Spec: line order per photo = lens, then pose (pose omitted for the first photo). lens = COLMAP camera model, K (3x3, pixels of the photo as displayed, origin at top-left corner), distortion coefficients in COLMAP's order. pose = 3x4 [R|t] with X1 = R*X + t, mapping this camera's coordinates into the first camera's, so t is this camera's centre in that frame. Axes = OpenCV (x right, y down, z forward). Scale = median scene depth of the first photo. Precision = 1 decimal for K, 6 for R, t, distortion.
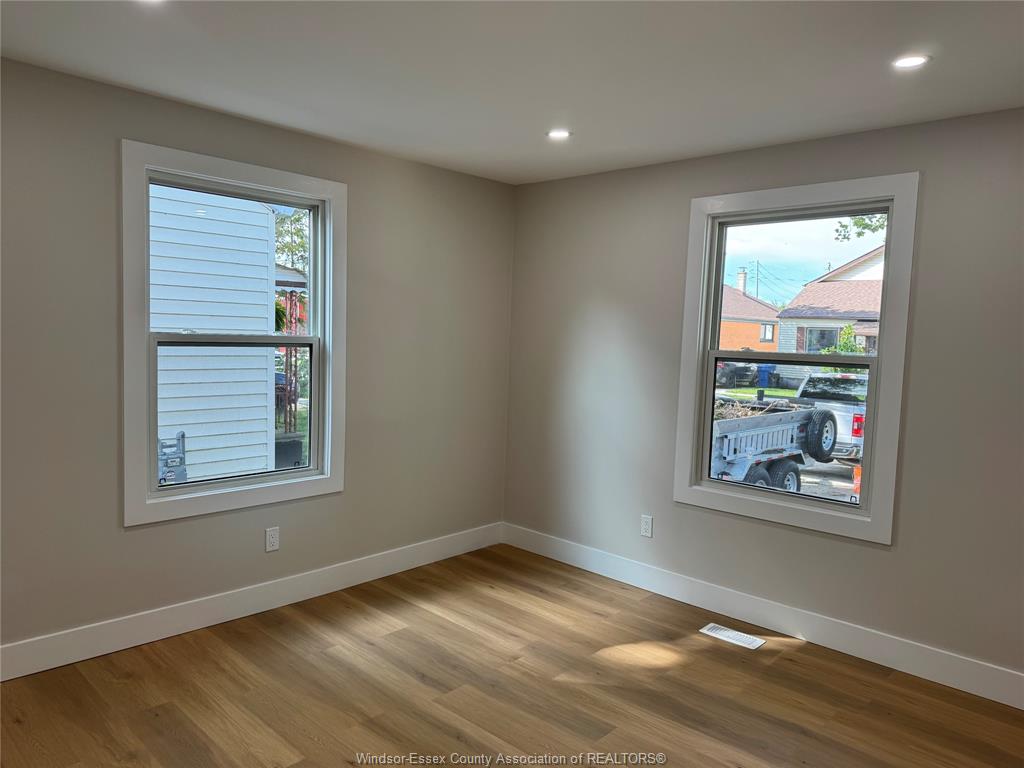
lens RADIAL K [[717.8, 0, 496.5], [0, 717.8, 383.6], [0, 0, 1]] dist [0.001308, 0.001960]
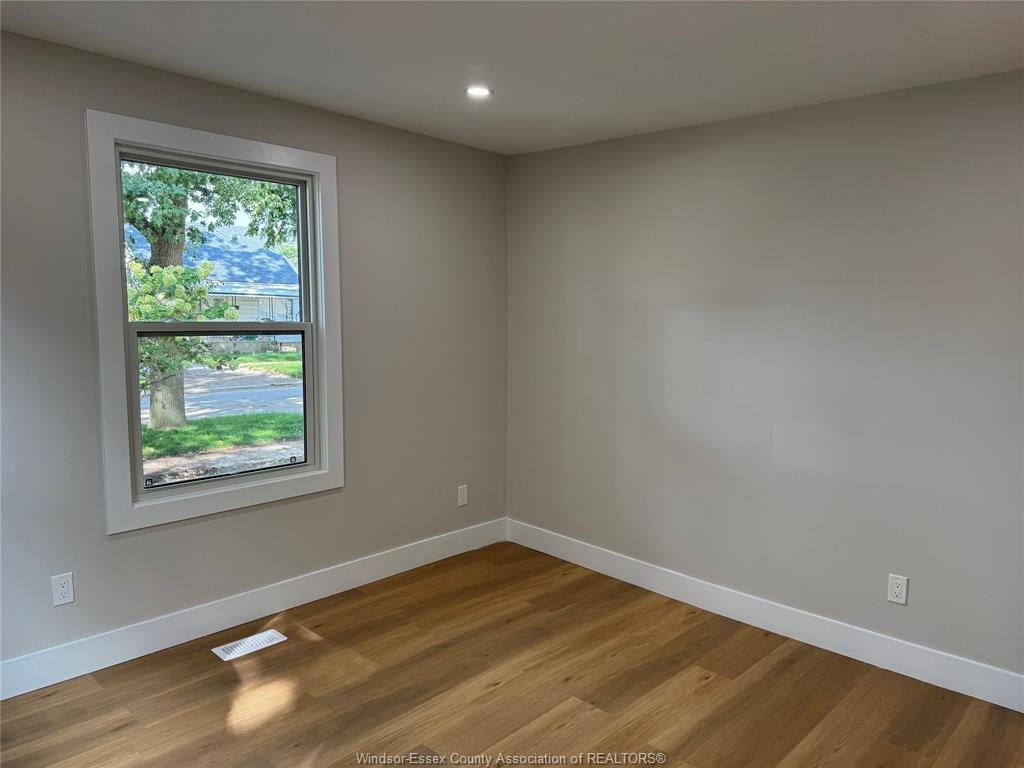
lens RADIAL K [[717.8, 0, 496.5], [0, 717.8, 383.6], [0, 0, 1]] dist [0.001308, 0.001960]
pose [[0.004232, -0.125280, 0.992112, -0.546953], [0.074146, 0.989430, 0.124625, -0.058833], [-0.997238, 0.073034, 0.013476, 0.710770]]
